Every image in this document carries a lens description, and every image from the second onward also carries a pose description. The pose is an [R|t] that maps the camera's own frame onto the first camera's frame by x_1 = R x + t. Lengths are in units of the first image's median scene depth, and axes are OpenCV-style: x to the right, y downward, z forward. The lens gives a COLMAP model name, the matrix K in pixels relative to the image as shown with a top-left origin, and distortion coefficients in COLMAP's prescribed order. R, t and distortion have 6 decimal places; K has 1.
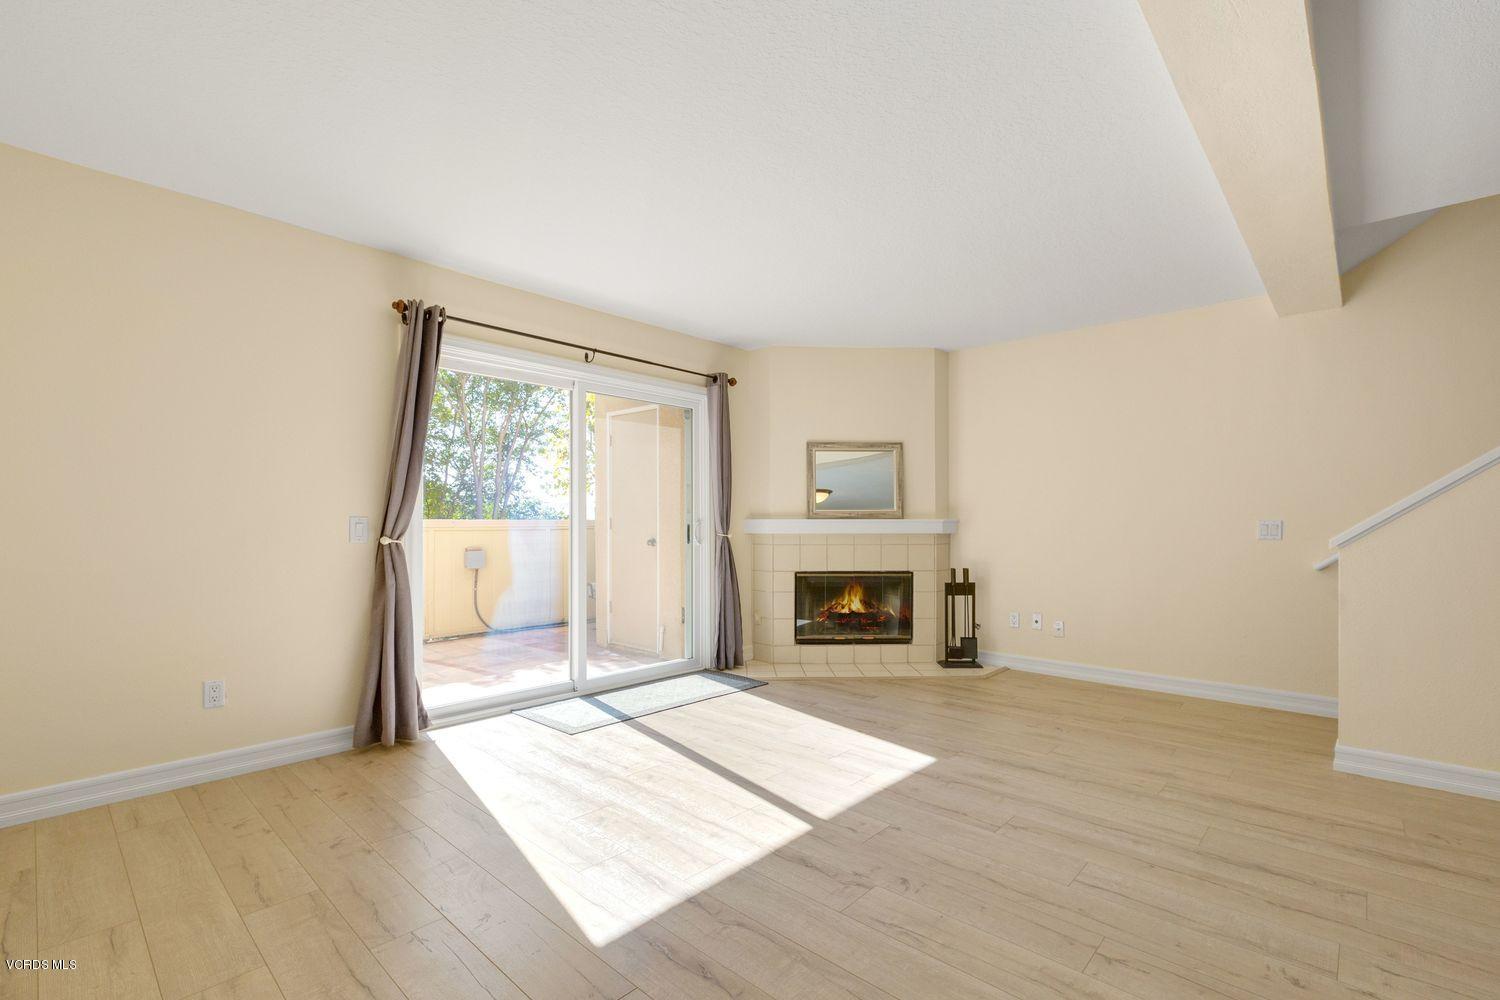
lens RADIAL K [[667.1, 0, 745.6], [0, 667.1, 502.5], [0, 0, 1]] dist [0.002526, -0.000266]
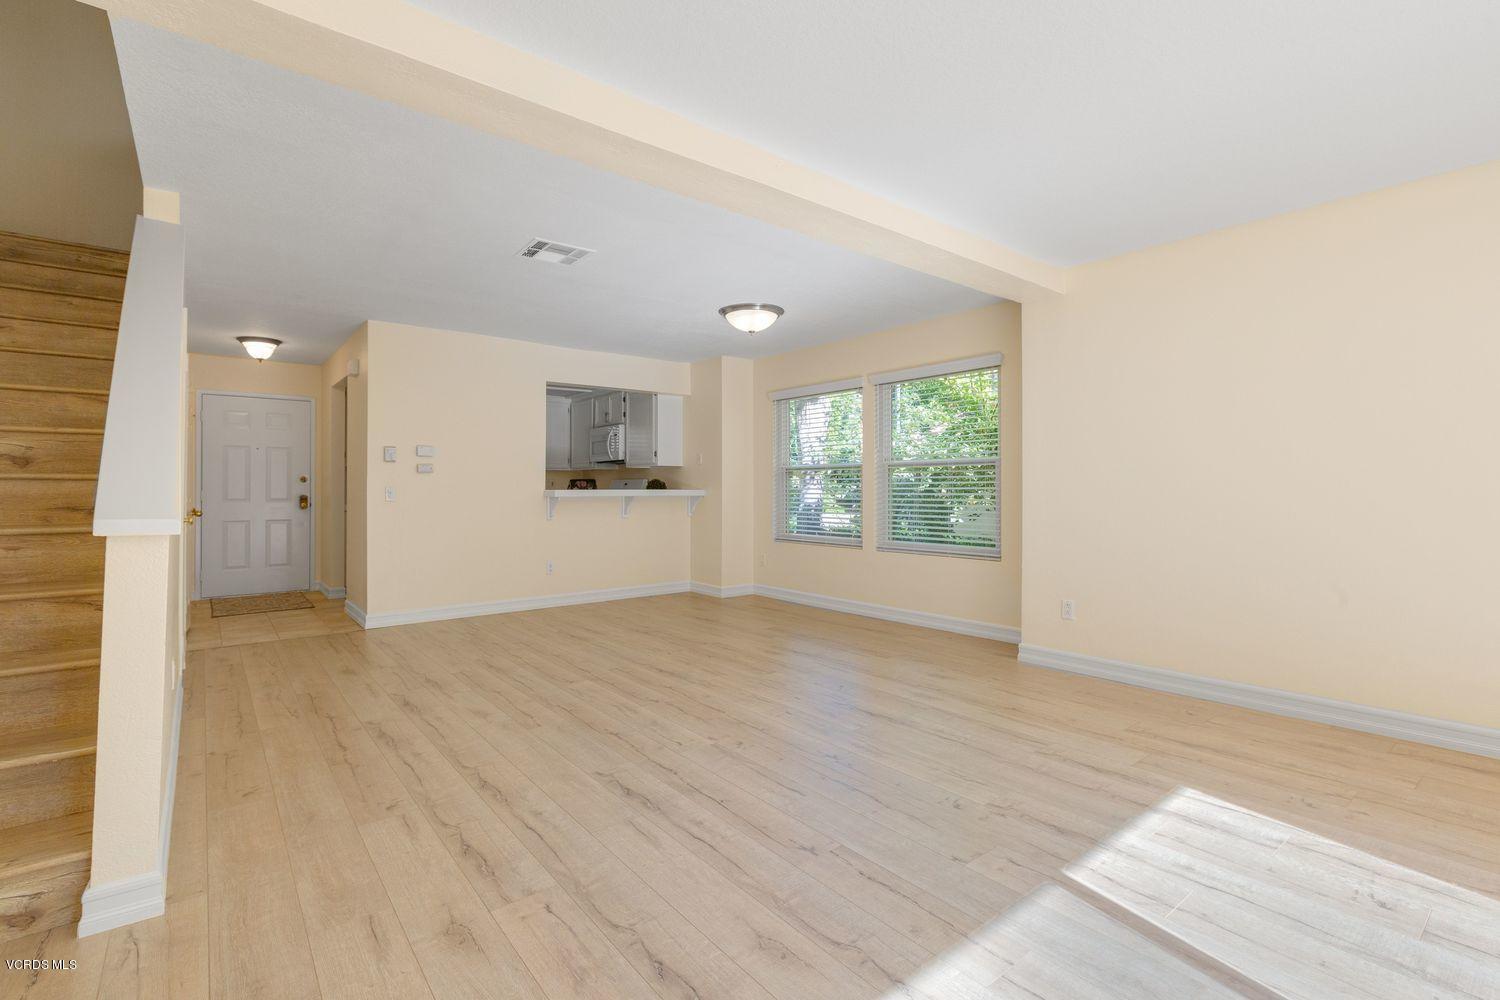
lens RADIAL K [[667.1, 0, 750.6], [0, 667.1, 492.4], [0, 0, 1]] dist [0.002526, -0.000266]
pose [[-0.990142, -0.001154, 0.140063, 0.398850], [-0.004589, 0.999697, -0.024200, 0.063504], [-0.139992, -0.024604, -0.989847, 2.037161]]
